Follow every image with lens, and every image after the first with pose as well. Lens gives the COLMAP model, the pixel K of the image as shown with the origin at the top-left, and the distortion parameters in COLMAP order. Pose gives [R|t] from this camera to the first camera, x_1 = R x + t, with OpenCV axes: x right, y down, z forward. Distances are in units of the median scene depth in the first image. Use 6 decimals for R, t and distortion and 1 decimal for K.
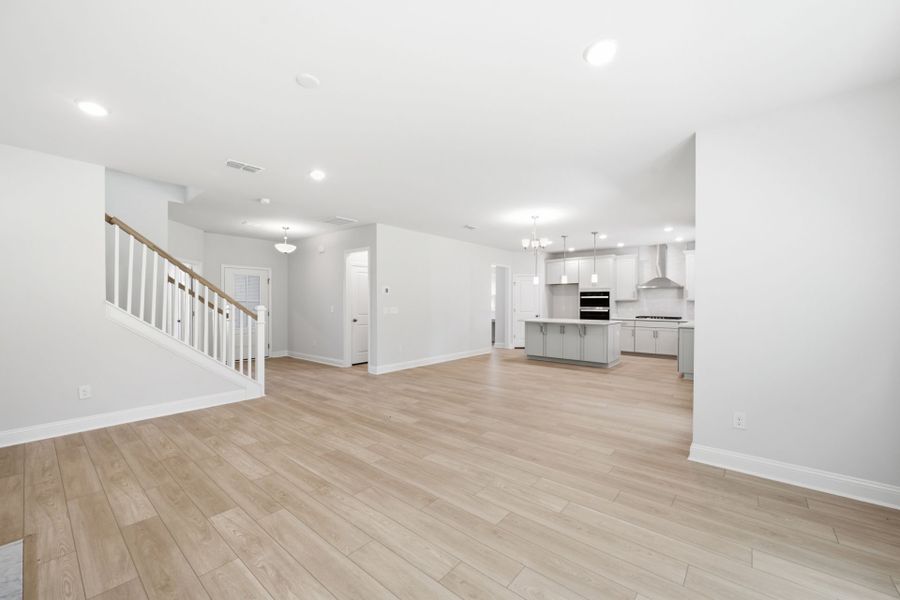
lens RADIAL K [[358.9, 0, 452.2], [0, 358.9, 305.2], [0, 0, 1]] dist [-0.000458, 0.000097]
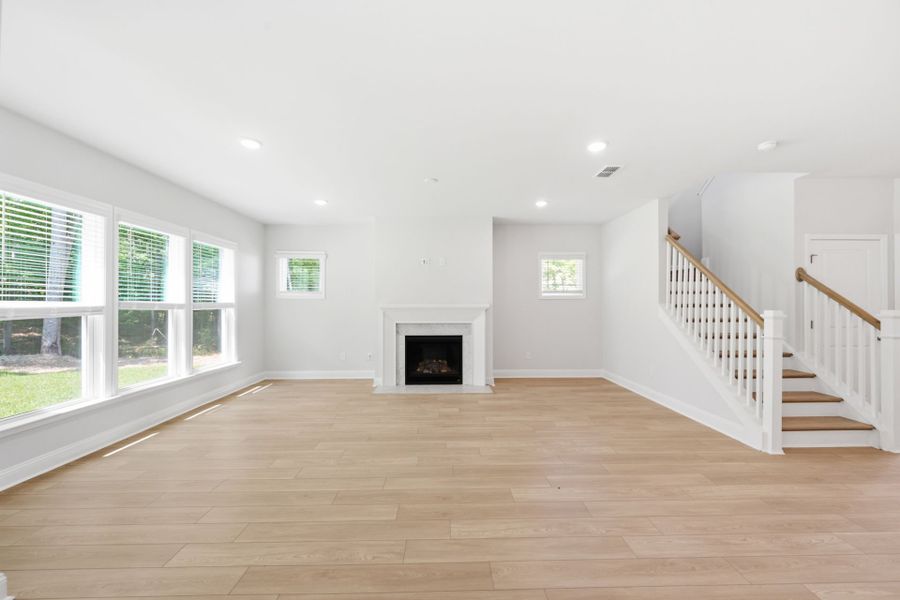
lens RADIAL K [[353.8, 0, 452.1], [0, 353.8, 303.4], [0, 0, 1]] dist [0.000846, 0.000130]
pose [[-0.751645, 0.001038, -0.659567, 0.407452], [-0.003439, 0.999979, 0.005492, -0.015182], [0.659559, 0.006396, -0.751626, 1.458341]]
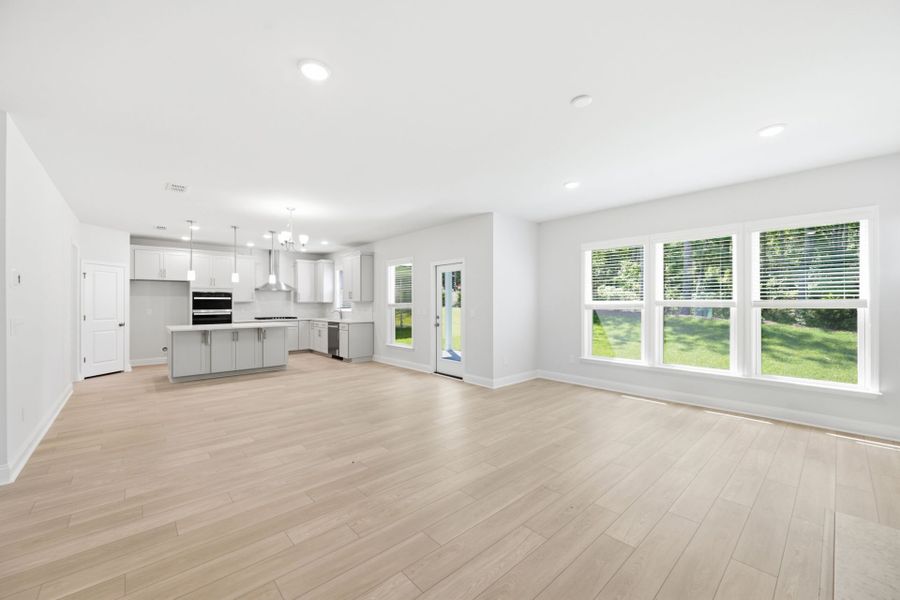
lens RADIAL K [[353.8, 0, 452.1], [0, 353.8, 303.4], [0, 0, 1]] dist [0.000846, 0.000130]
pose [[0.133038, -0.002128, 0.991109, -0.929453], [0.011357, 0.999935, 0.000623, -0.009347], [-0.991046, 0.011173, 0.133054, 0.765547]]
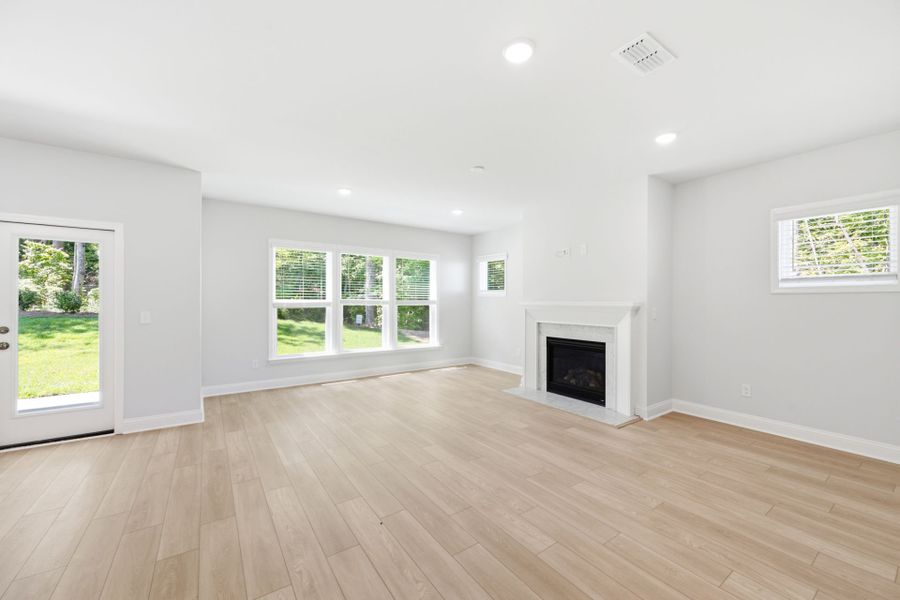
lens RADIAL K [[352.8, 0, 452.2], [0, 352.8, 301.0], [0, 0, 1]] dist [-0.001417, 0.000201]
pose [[-0.965696, -0.001306, 0.259674, -0.438717], [0.000529, 0.999975, 0.006997, -0.014725], [-0.259676, 0.006894, -0.965671, 1.593388]]
